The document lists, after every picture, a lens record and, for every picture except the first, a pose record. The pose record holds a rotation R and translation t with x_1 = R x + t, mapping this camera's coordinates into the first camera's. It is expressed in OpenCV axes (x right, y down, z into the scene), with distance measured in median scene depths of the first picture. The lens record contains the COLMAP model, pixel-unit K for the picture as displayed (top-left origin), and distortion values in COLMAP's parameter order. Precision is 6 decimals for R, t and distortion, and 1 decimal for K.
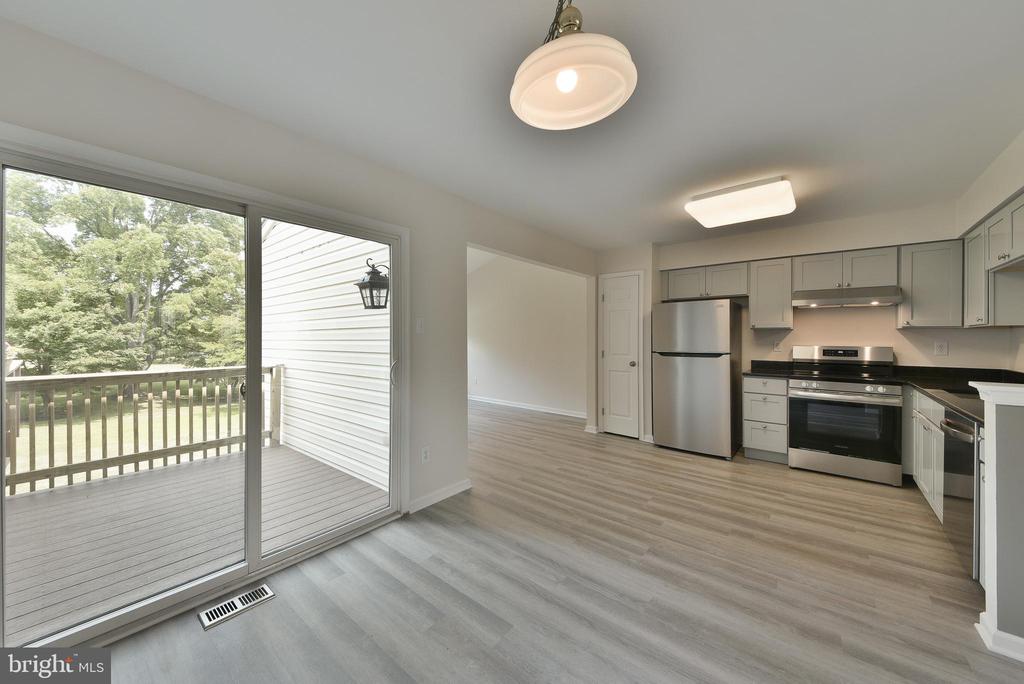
lens RADIAL K [[363.4, 0, 486.4], [0, 363.4, 336.9], [0, 0, 1]] dist [-0.014566, -0.000786]
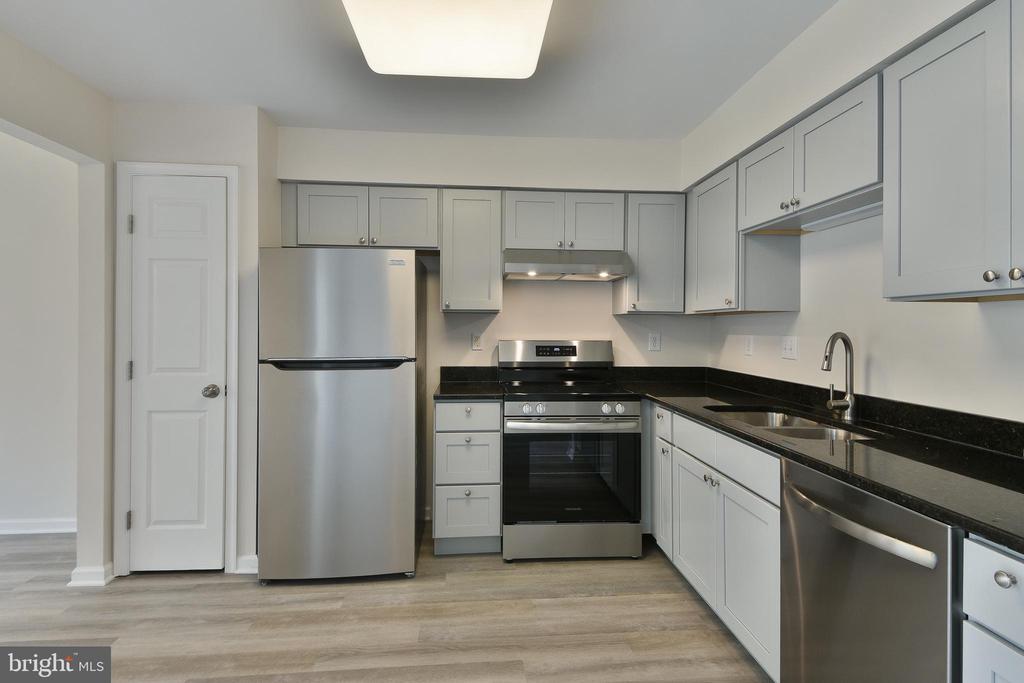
lens RADIAL K [[518.4, 0, 503.6], [0, 518.4, 324.7], [0, 0, 1]] dist [0.030094, -0.004569]
pose [[0.684891, 0.001540, 0.728644, 0.272798], [-0.003518, 0.999993, 0.001193, -0.003677], [-0.728637, -0.003380, 0.684892, 0.481462]]
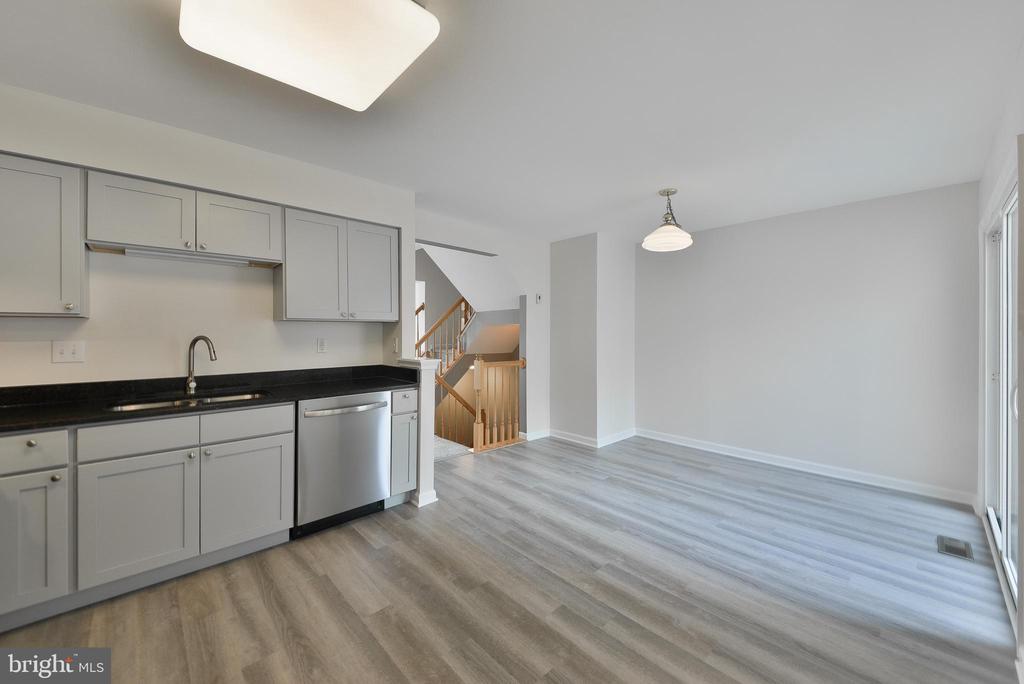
lens RADIAL K [[394.4, 0, 499.0], [0, 394.4, 326.1], [0, 0, 1]] dist [0.007013, -0.002260]
pose [[-0.995911, 0.003673, 0.090267, 0.395625], [0.002028, 0.999830, -0.018311, 0.001240], [-0.090318, -0.018053, -0.995749, 1.320186]]
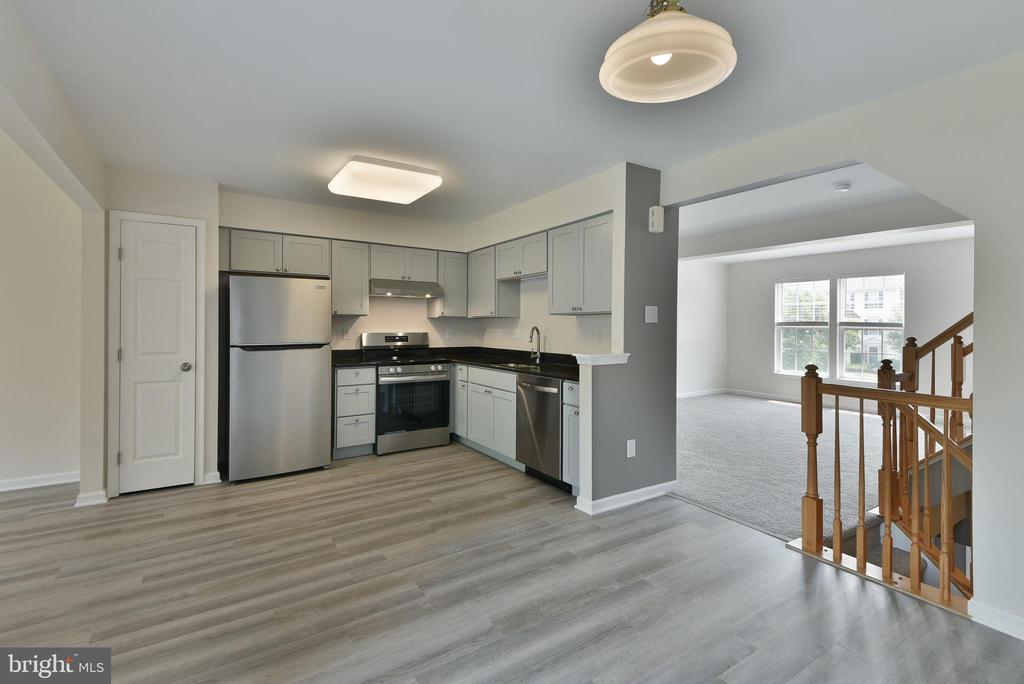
lens RADIAL K [[470.8, 0, 504.0], [0, 470.8, 323.6], [0, 0, 1]] dist [0.036762, -0.002193]
pose [[0.254535, 0.001155, 0.967063, -0.358207], [-0.004590, 0.999989, 0.000014, -0.004078], [-0.967053, -0.004443, 0.254537, 0.354400]]
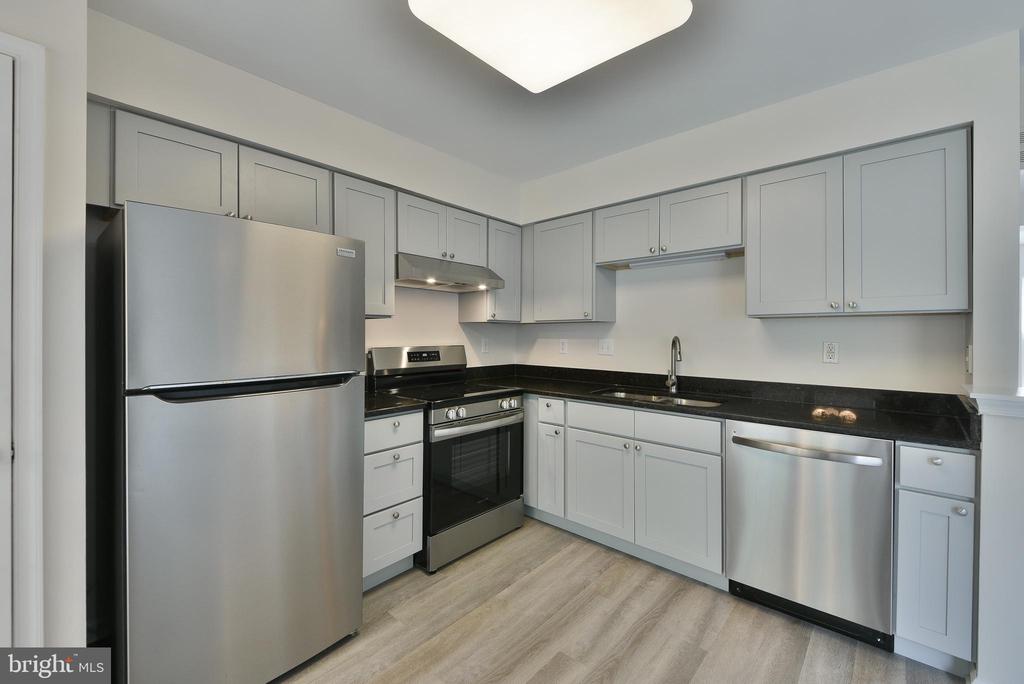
lens RADIAL K [[428.3, 0, 502.5], [0, 428.3, 330.8], [0, 0, 1]] dist [0.004716, -0.001253]
pose [[-0.007557, 0.005323, 0.999957, 0.208738], [-0.005681, 0.999969, -0.005366, 0.000635], [-0.999955, -0.005722, -0.007526, 0.960152]]
